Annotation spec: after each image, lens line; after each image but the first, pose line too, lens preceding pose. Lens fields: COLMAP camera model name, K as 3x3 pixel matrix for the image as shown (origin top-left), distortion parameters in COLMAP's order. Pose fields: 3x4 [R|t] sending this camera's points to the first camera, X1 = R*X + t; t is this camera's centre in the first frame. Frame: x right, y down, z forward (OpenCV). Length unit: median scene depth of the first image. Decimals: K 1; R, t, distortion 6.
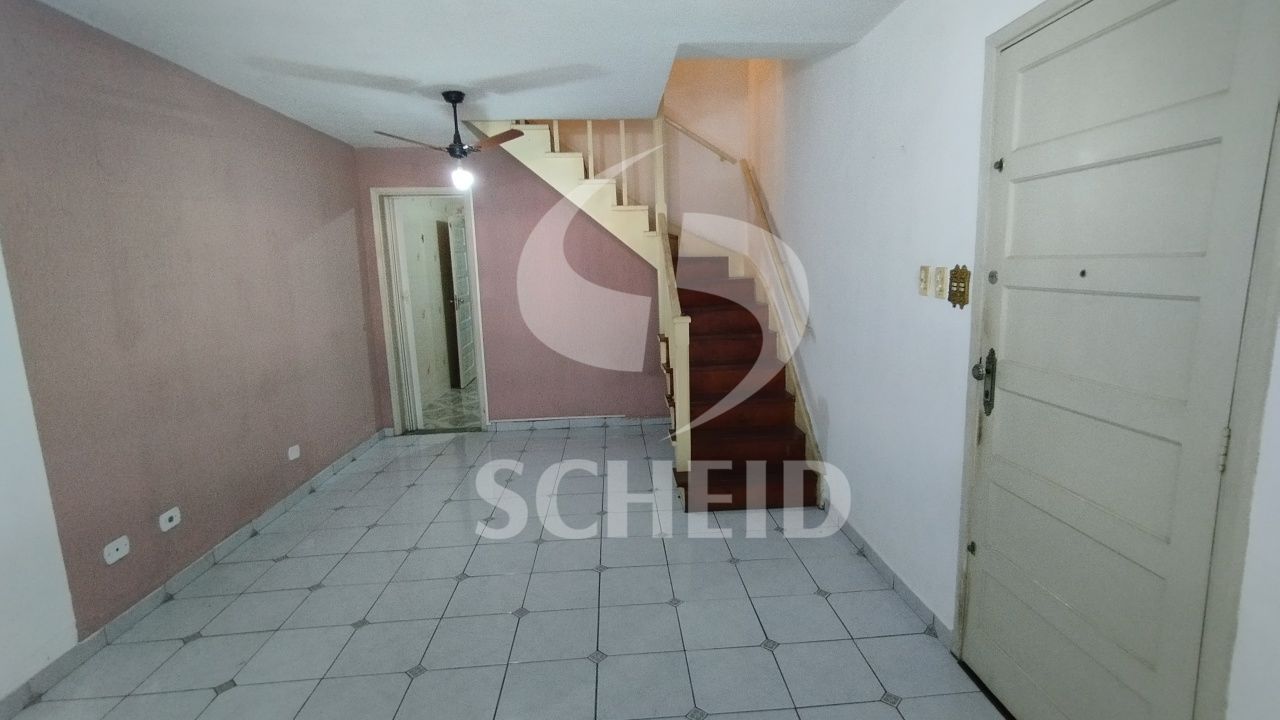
lens RADIAL K [[604.8, 0, 645.6], [0, 604.8, 364.5], [0, 0, 1]] dist [-0.012183, 0.009110]
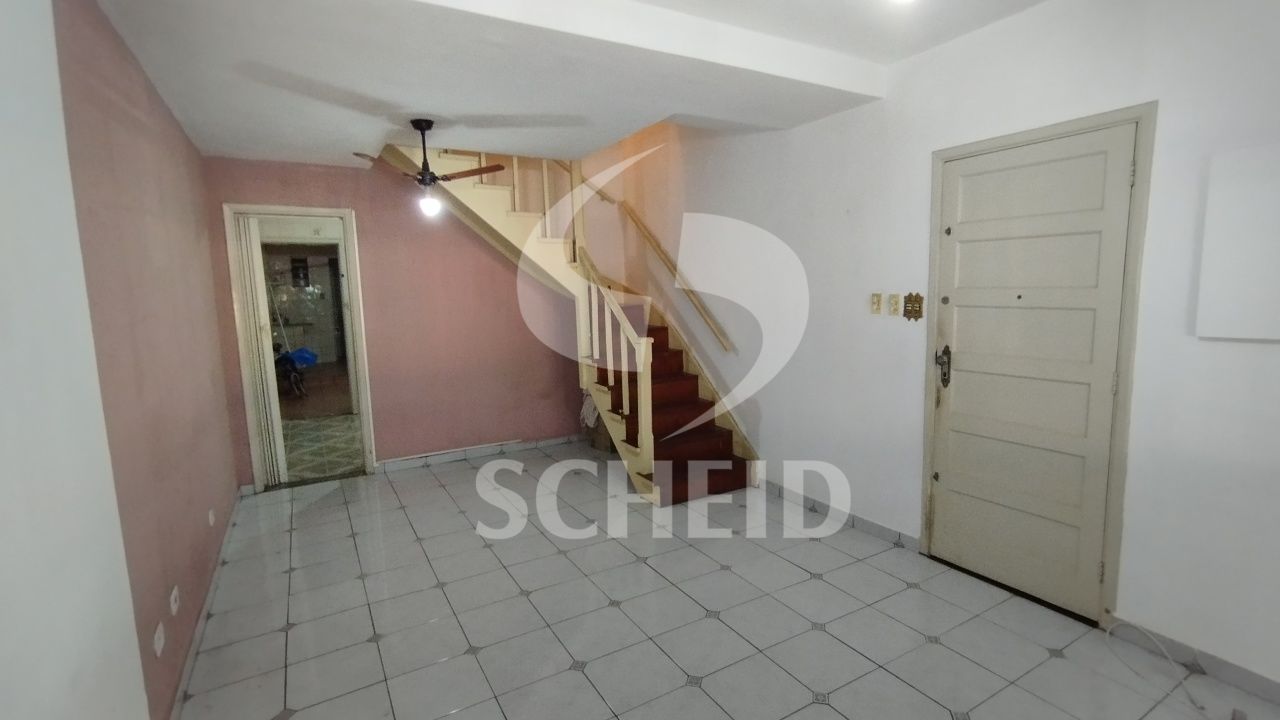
lens RADIAL K [[595.7, 0, 682.9], [0, 595.7, 362.3], [0, 0, 1]] dist [-0.003371, 0.008010]
pose [[0.889891, -0.052786, 0.453110, -0.516234], [0.074772, 0.996727, -0.030733, 0.010322], [-0.450004, 0.061229, 0.890925, -0.054038]]
